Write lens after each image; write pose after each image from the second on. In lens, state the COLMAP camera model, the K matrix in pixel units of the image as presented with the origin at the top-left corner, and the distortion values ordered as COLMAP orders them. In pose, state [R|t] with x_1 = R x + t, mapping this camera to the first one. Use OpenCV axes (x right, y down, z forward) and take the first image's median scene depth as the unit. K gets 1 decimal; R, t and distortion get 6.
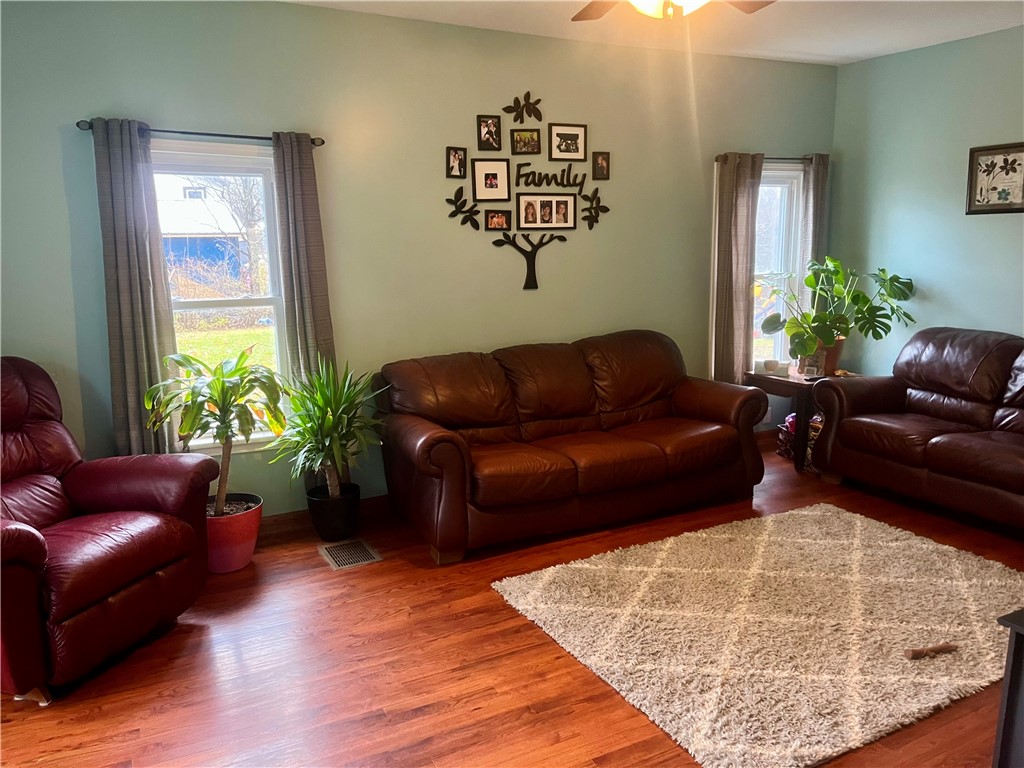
lens RADIAL K [[765.6, 0, 512.0], [0, 765.6, 384.0], [0, 0, 1]] dist [0.057088, -0.085445]
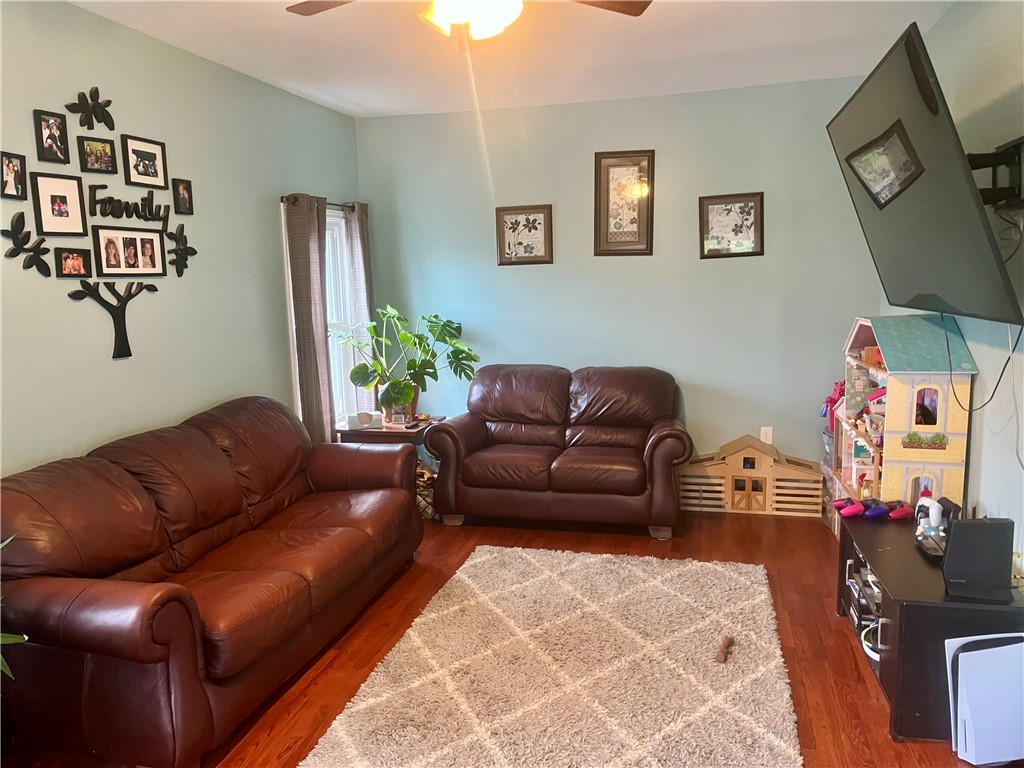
lens RADIAL K [[765.6, 0, 512.0], [0, 765.6, 384.0], [0, 0, 1]] dist [0.057088, -0.085445]
pose [[0.676275, -0.101538, 0.729618, -0.265036], [0.145311, 0.989381, 0.003001, -0.049679], [-0.722175, 0.103993, 0.683849, 0.247367]]
